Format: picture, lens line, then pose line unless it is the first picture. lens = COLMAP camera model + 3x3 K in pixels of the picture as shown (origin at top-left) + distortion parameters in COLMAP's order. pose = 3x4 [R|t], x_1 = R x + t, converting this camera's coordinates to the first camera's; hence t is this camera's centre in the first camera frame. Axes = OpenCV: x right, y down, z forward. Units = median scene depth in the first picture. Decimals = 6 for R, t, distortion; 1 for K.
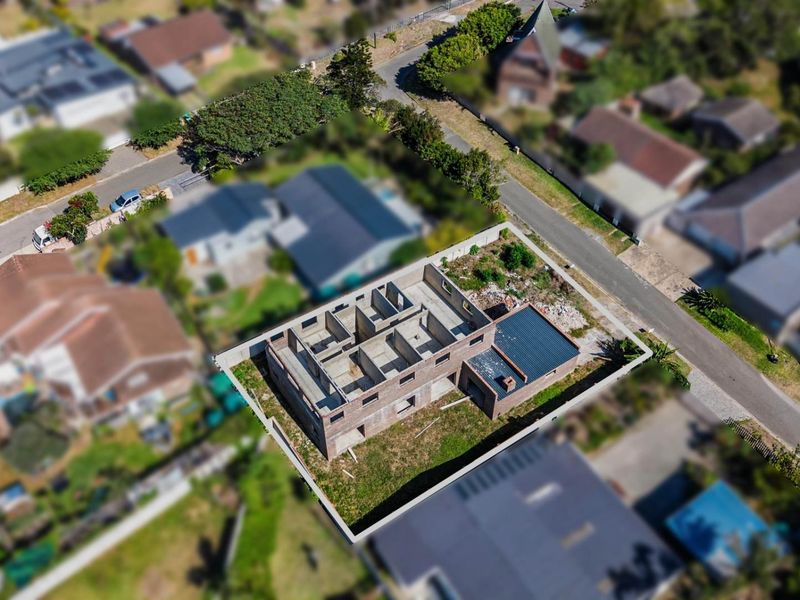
lens RADIAL K [[710.0, 0, 400.0], [0, 710.0, 300.0], [0, 0, 1]] dist [0.111933, -0.203696]
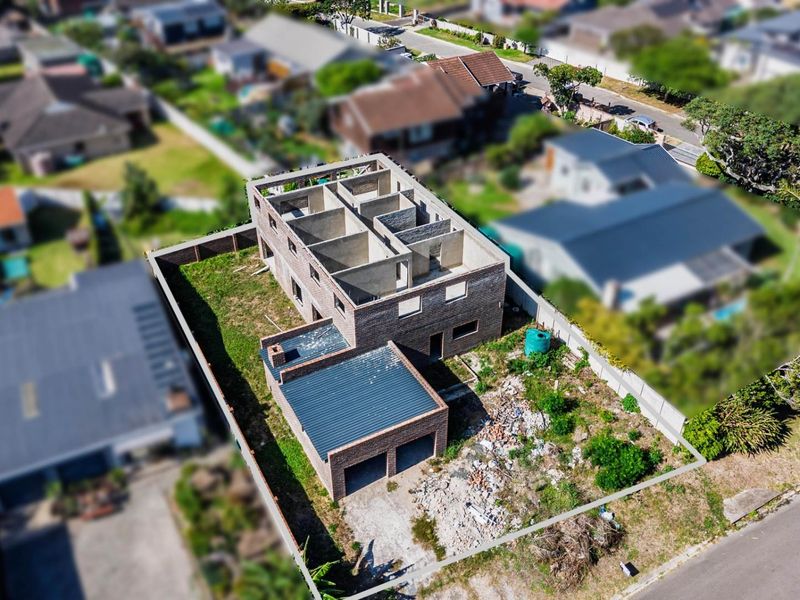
lens RADIAL K [[710.0, 0, 400.0], [0, 710.0, 300.0], [0, 0, 1]] dist [0.111933, -0.203696]
pose [[-0.102156, 0.583708, -0.805512, 0.556993], [-0.716357, 0.518673, 0.466702, -0.260261], [0.690215, 0.624710, 0.365158, 0.689953]]
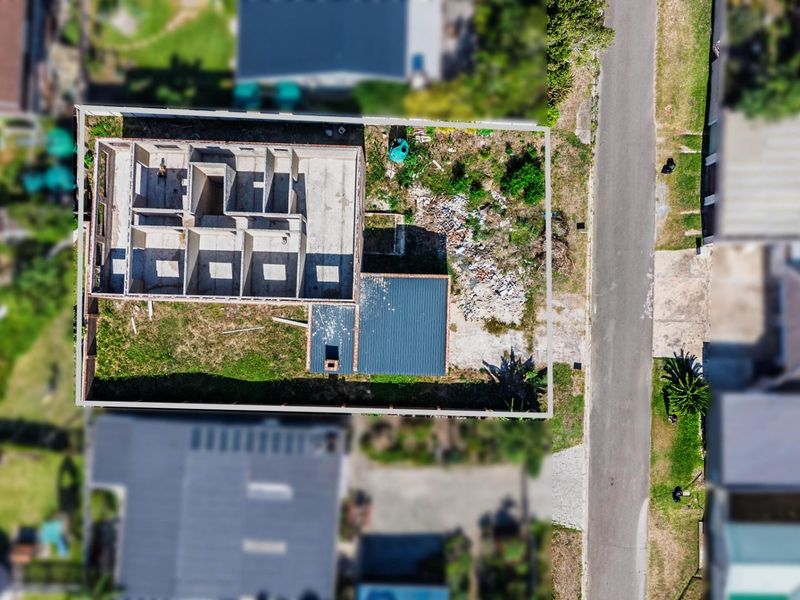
lens RADIAL K [[710.0, 0, 400.0], [0, 710.0, 300.0], [0, 0, 1]] dist [0.111933, -0.203696]
pose [[0.807526, 0.589564, -0.017780, 0.160109], [-0.426905, 0.605001, 0.672105, -0.432622], [0.407006, -0.535152, 0.740242, 0.405378]]
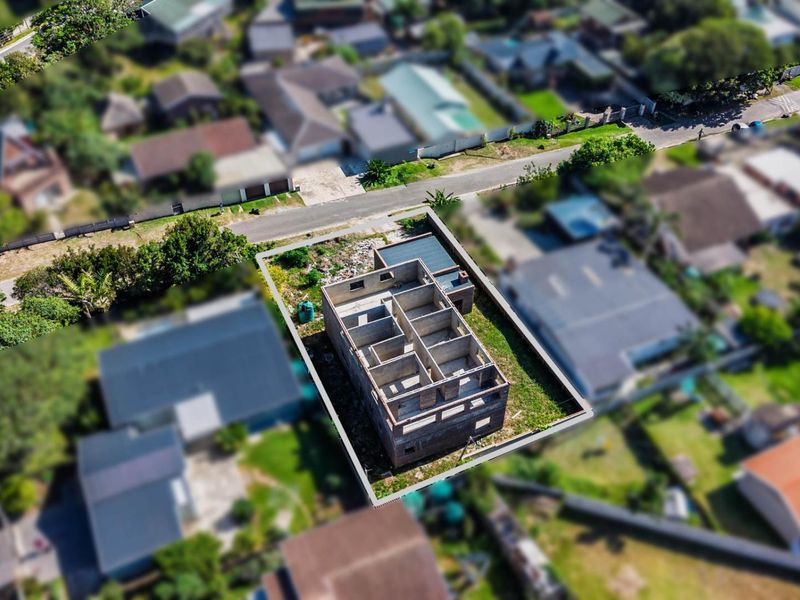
lens RADIAL K [[710.0, 0, 400.0], [0, 710.0, 300.0], [0, 0, 1]] dist [0.111933, -0.203696]
pose [[0.174561, -0.689618, 0.702819, -0.623281], [0.710398, 0.582454, 0.395071, -0.346759], [-0.681808, 0.430318, 0.591578, 0.332316]]
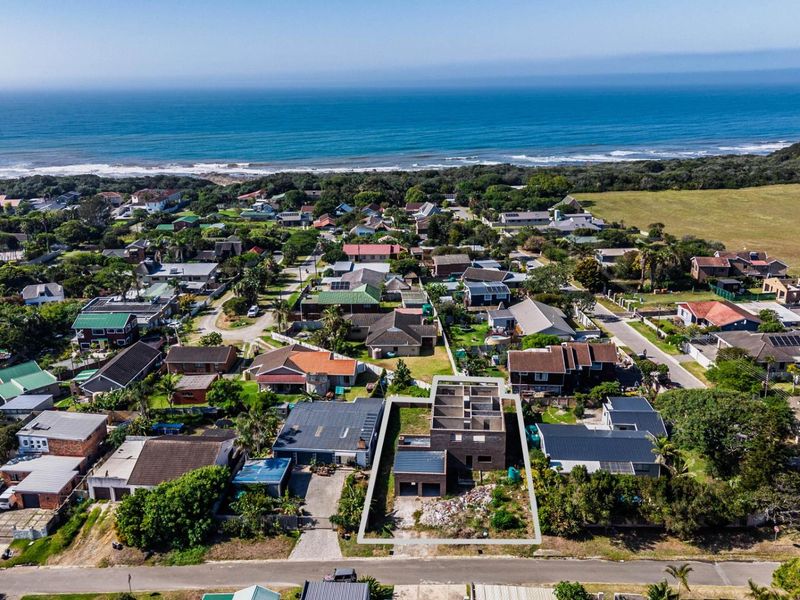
lens RADIAL K [[710.0, 0, 400.0], [0, 710.0, 300.0], [0, 0, 1]] dist [0.111933, -0.203696]
pose [[-0.631411, 0.241553, -0.736867, 1.122101], [-0.551302, 0.528425, 0.645626, -0.973516], [0.545332, 0.813892, -0.200484, 0.914041]]
